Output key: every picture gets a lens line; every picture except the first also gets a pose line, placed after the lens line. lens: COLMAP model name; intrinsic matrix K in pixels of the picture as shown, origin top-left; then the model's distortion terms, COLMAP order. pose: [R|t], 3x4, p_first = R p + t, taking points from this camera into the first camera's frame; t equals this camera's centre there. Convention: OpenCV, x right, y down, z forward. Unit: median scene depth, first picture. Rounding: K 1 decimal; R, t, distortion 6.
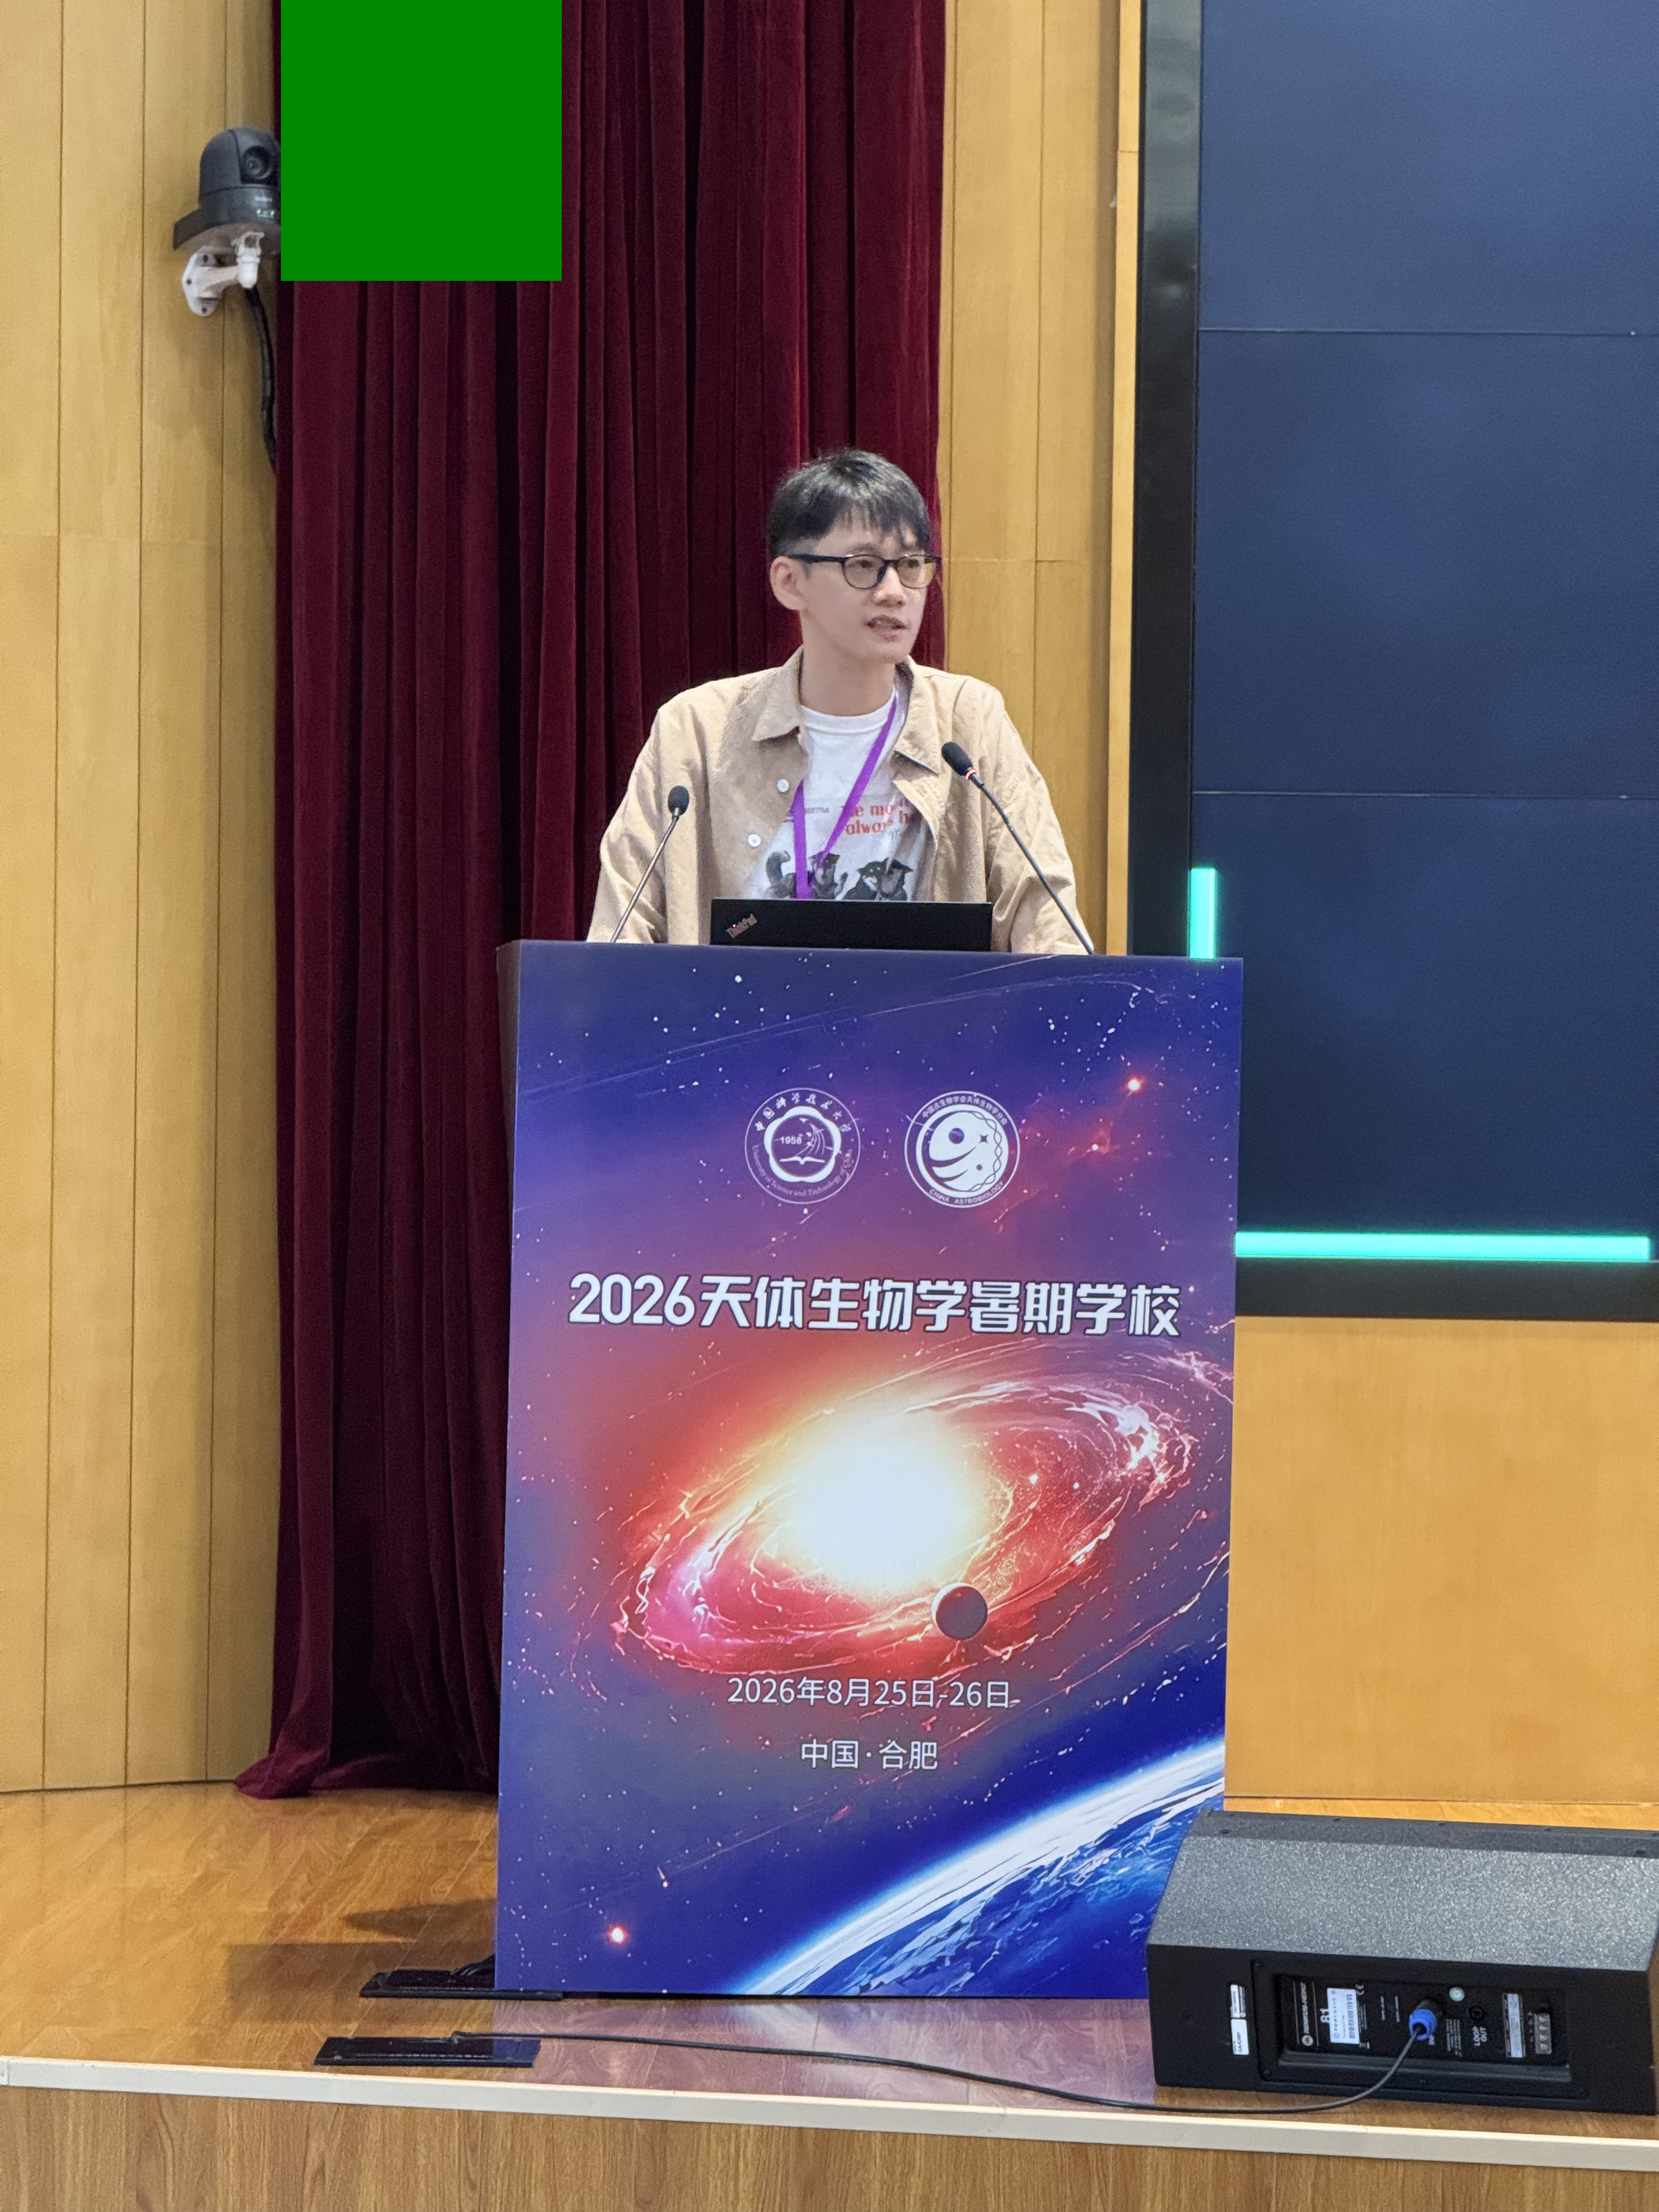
lens RADIAL K [[7703.0, 0, 896.1], [0, 7703.0, 1262.2], [0, 0, 1]] dist [0.275687, 0.000000]
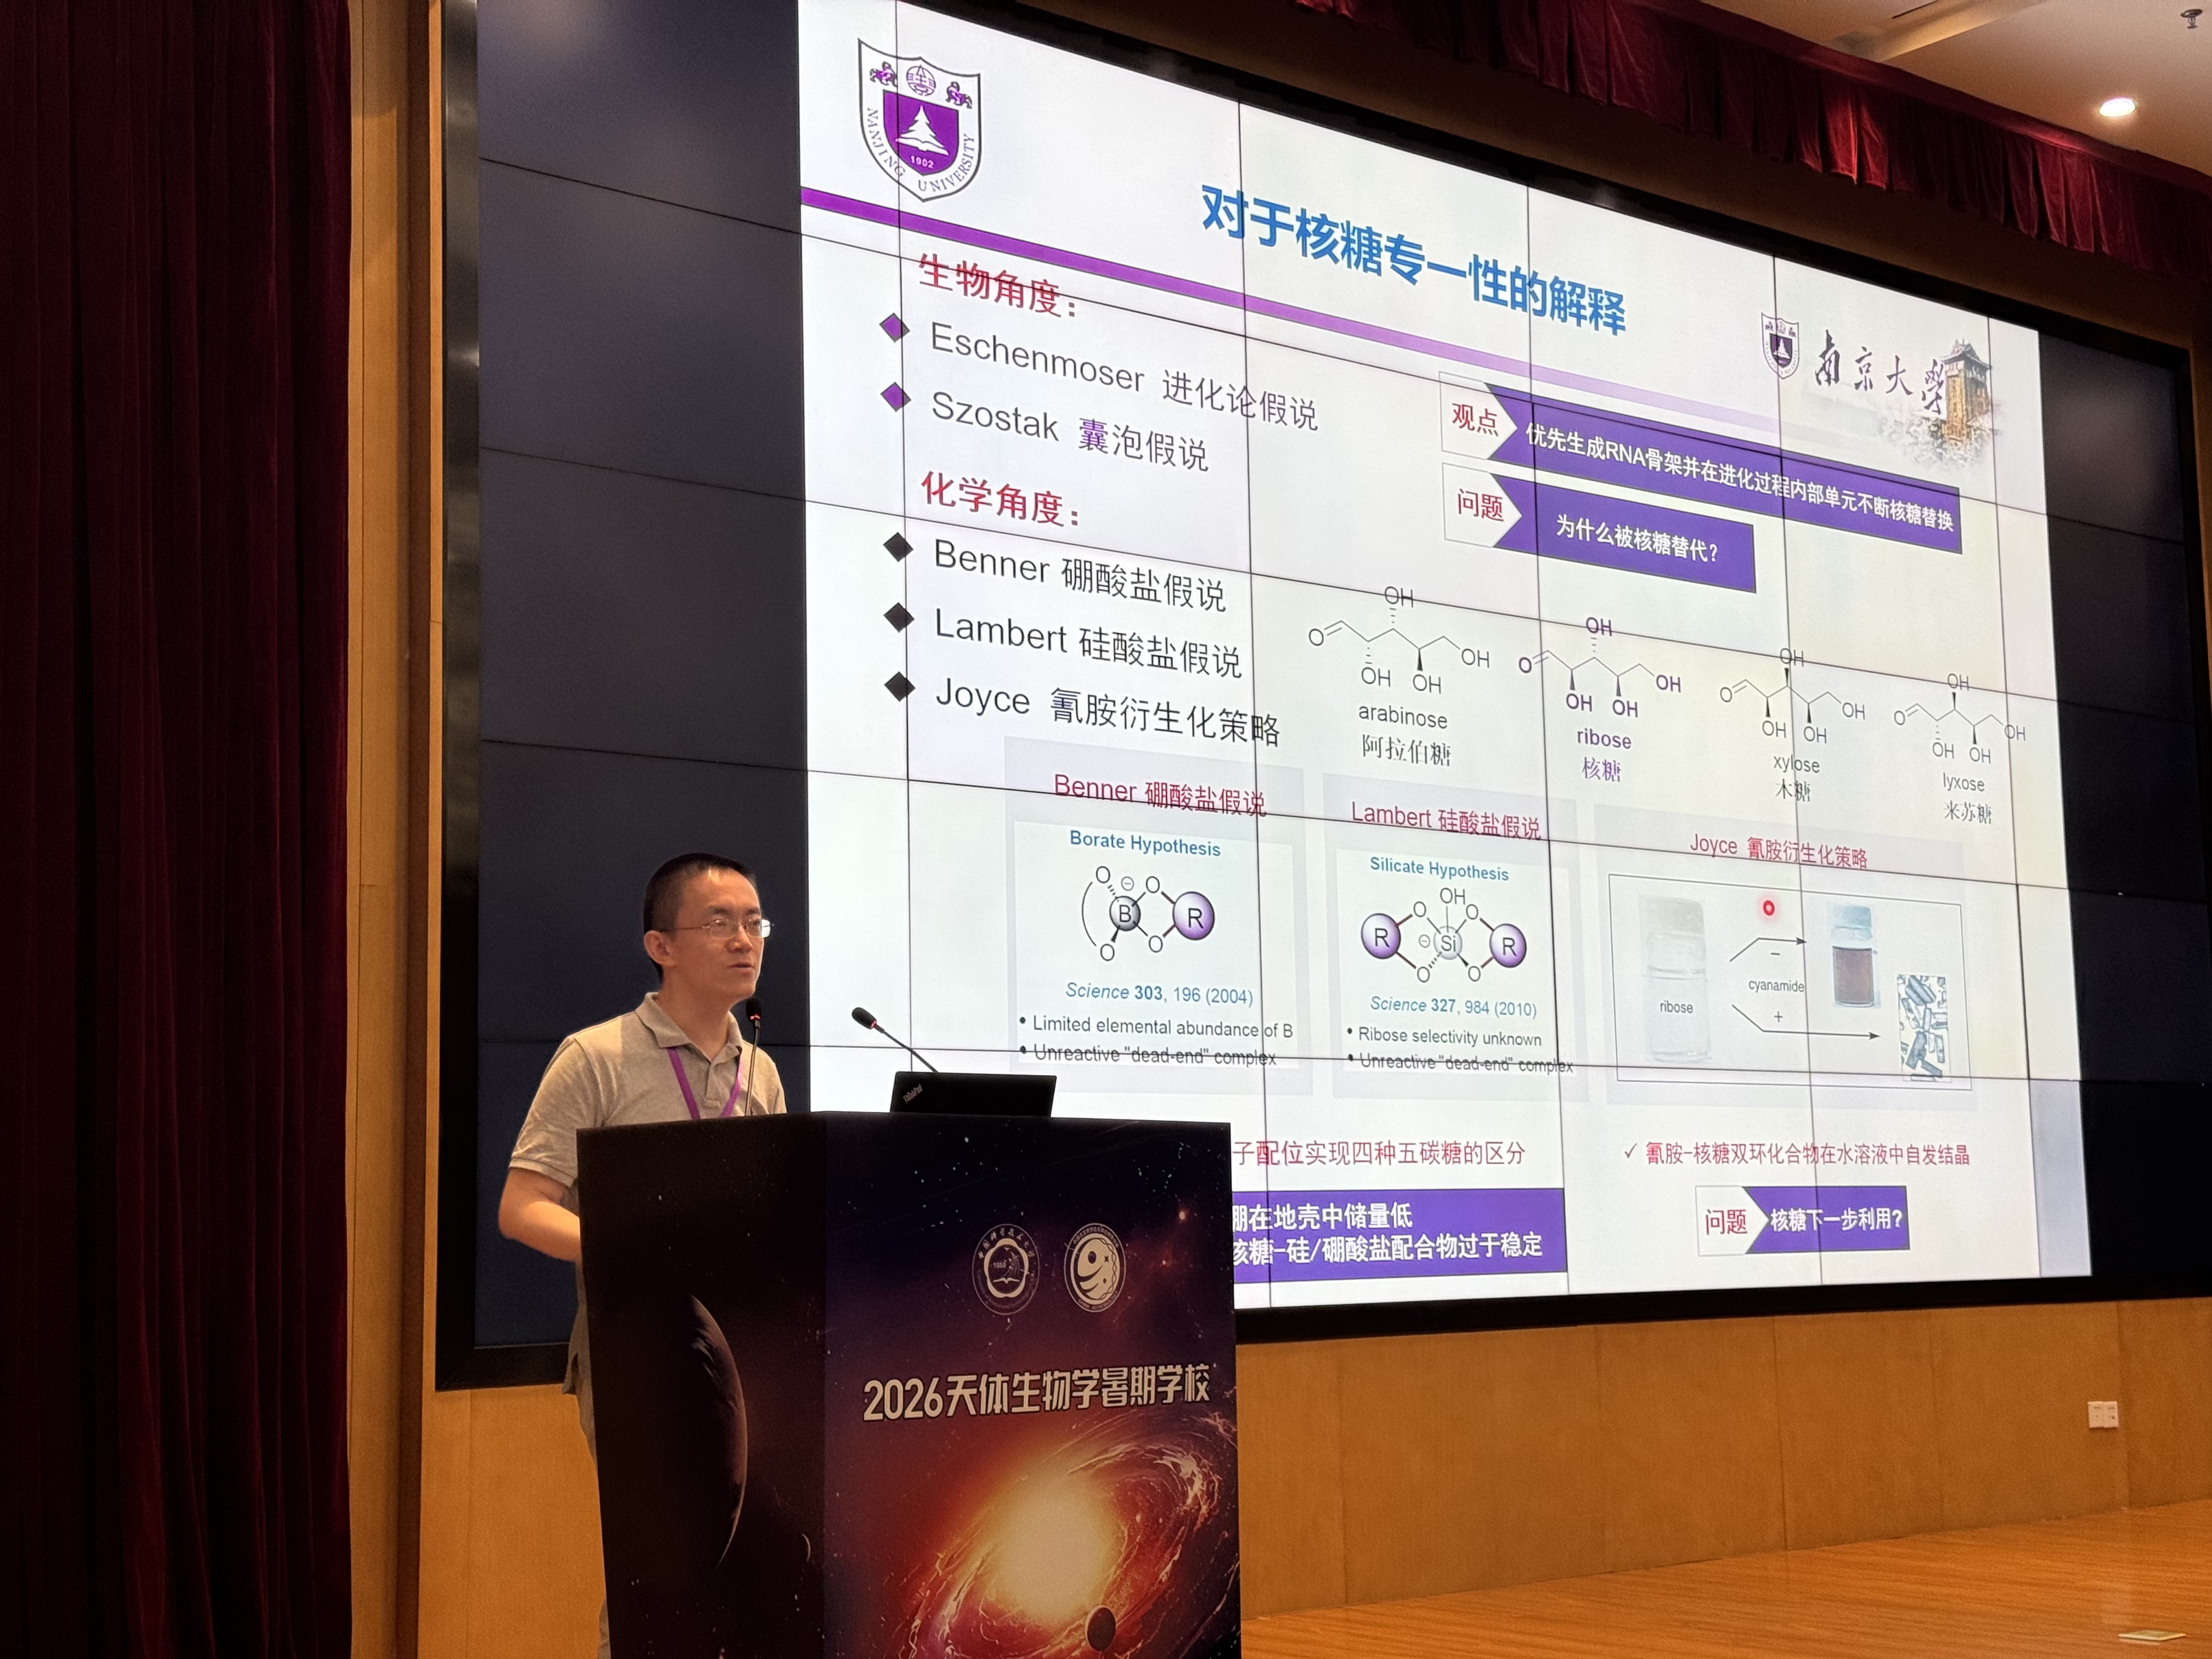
lens RADIAL K [[3087.5, 0, 1123.8], [0, 3087.5, 834.2], [0, 0, 1]] dist [0.122646, 0.000000]
pose [[0.768497, 0.053227, 0.637635, -0.331253], [0.043449, 0.989893, -0.134997, -0.016314], [-0.638376, 0.131449, 0.758417, 0.581687]]
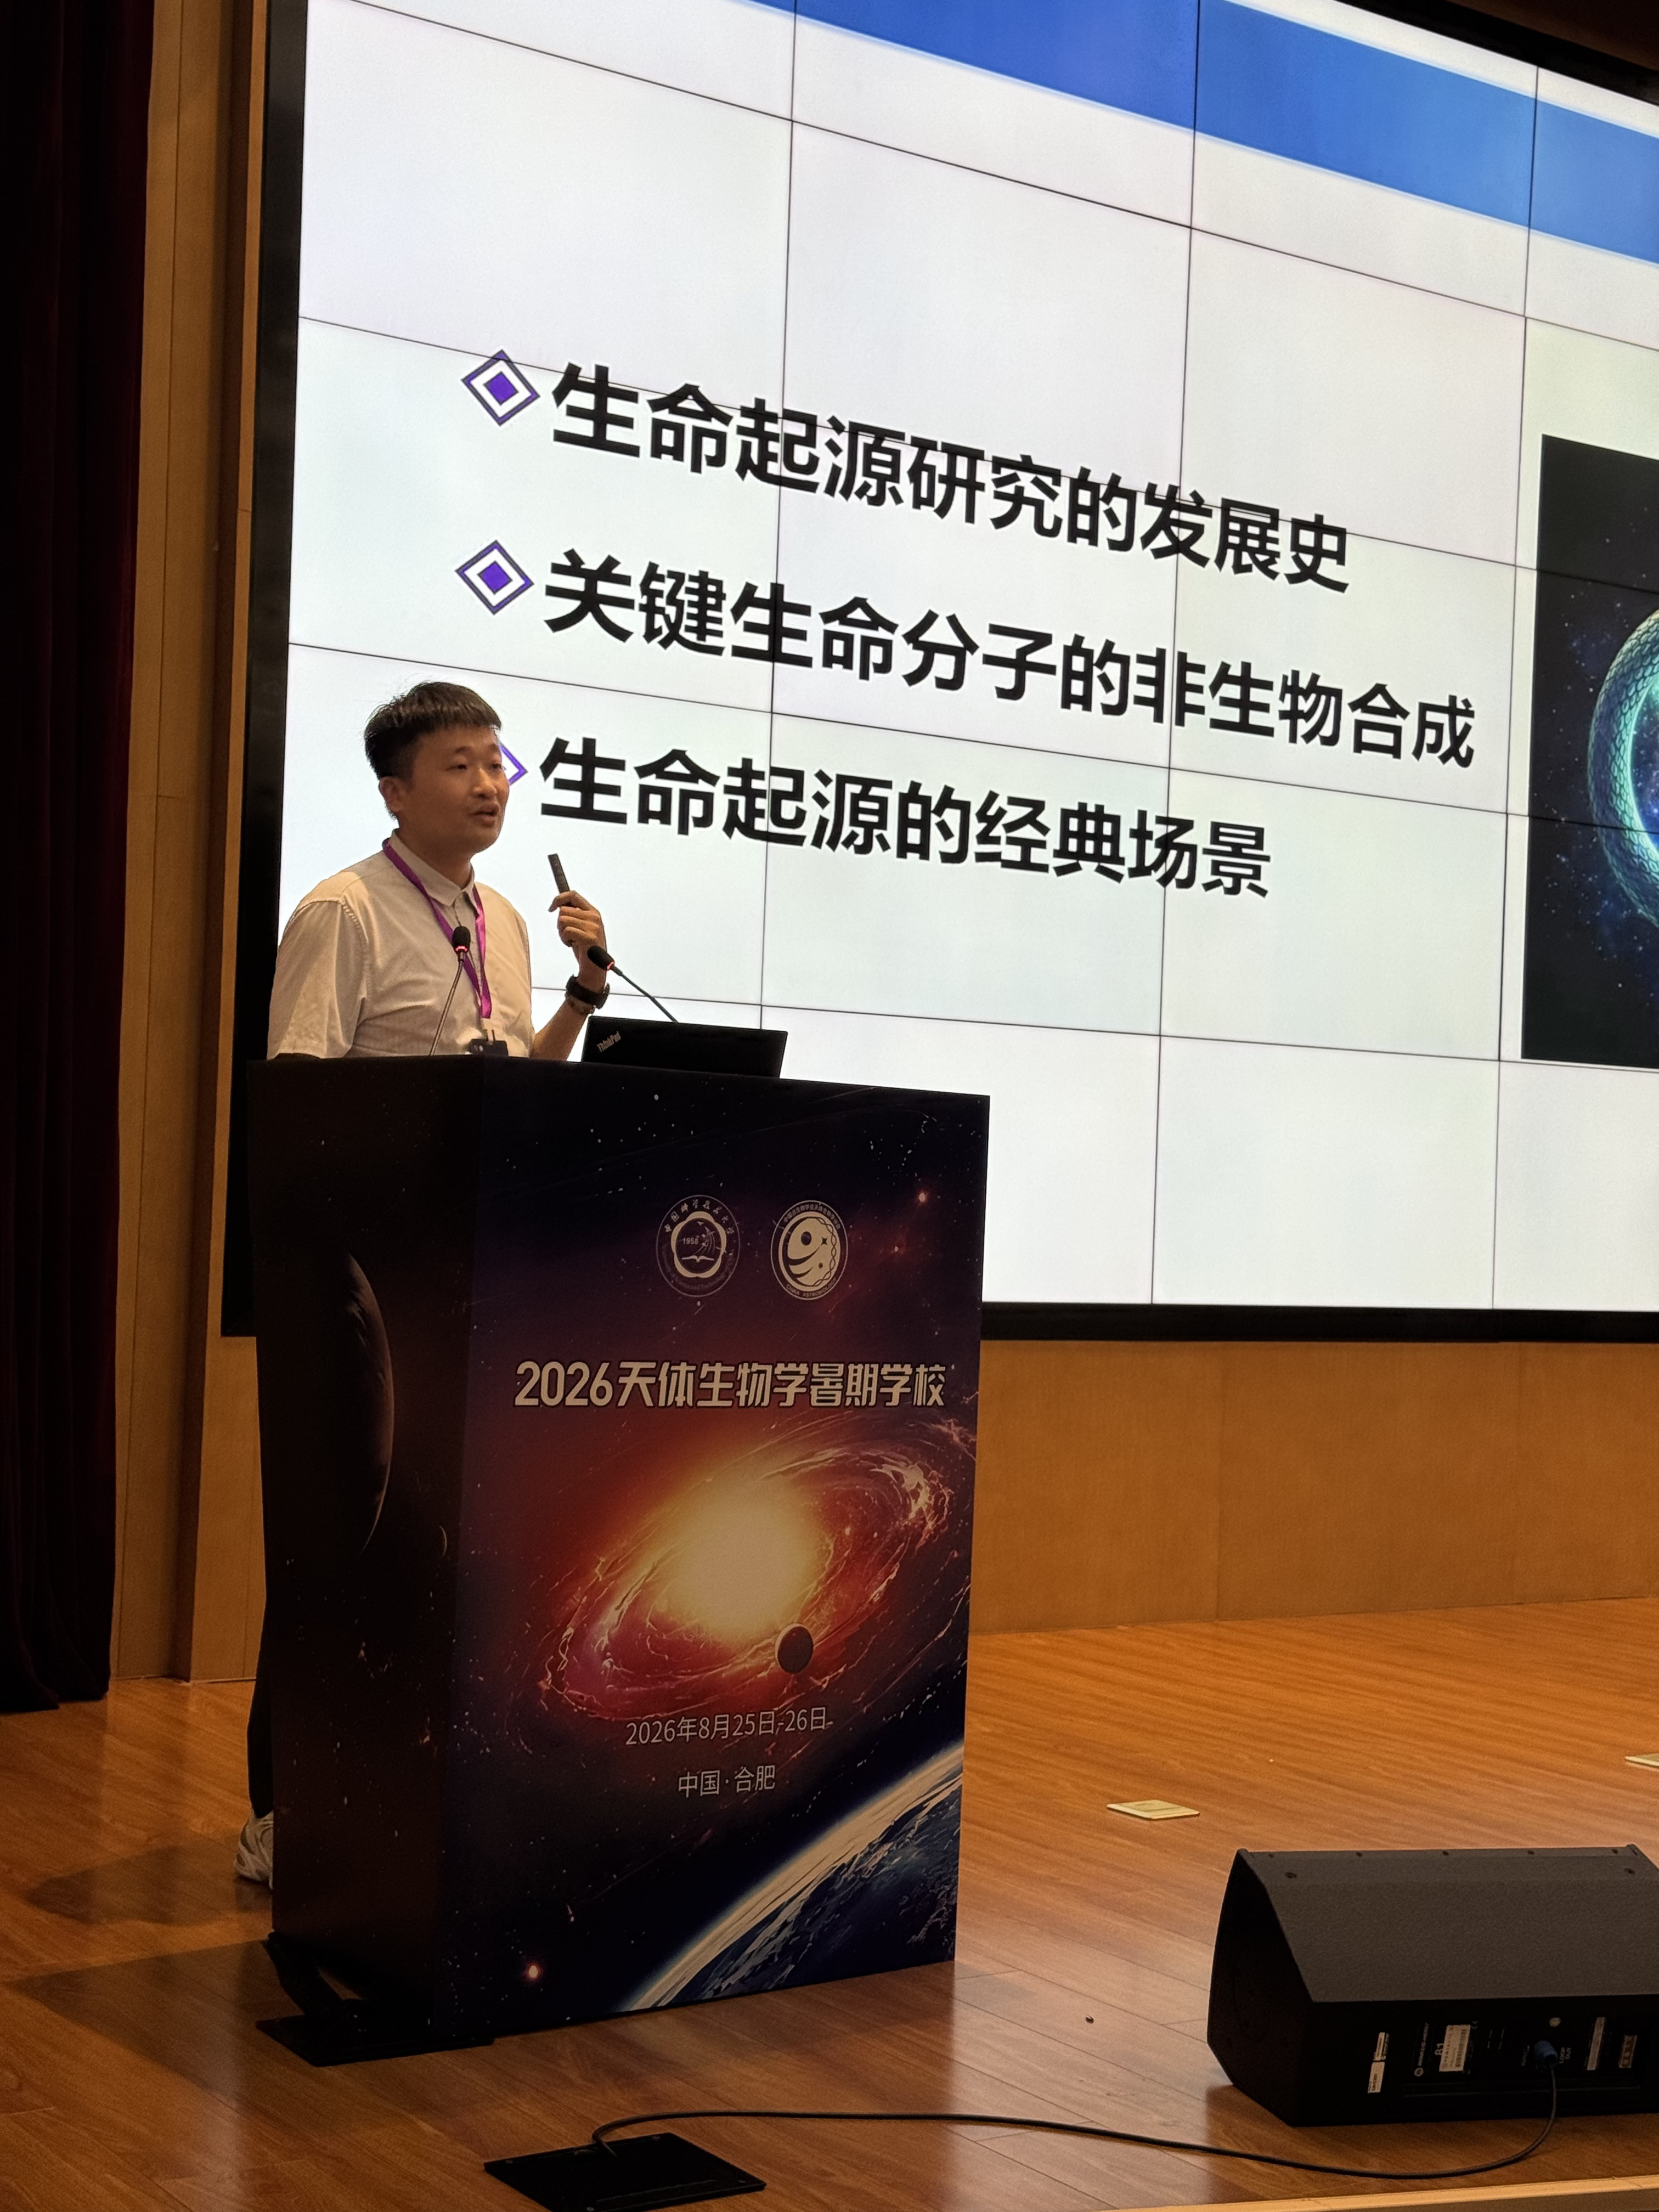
lens RADIAL K [[3087.5, 0, 839.3], [0, 3087.5, 1124.9], [0, 0, 1]] dist [0.122646, 0.000000]
pose [[0.831862, 0.032071, 0.554056, -0.246953], [-0.014312, 0.999237, -0.036352, -0.016623], [-0.554798, 0.022310, 0.831686, 0.607441]]
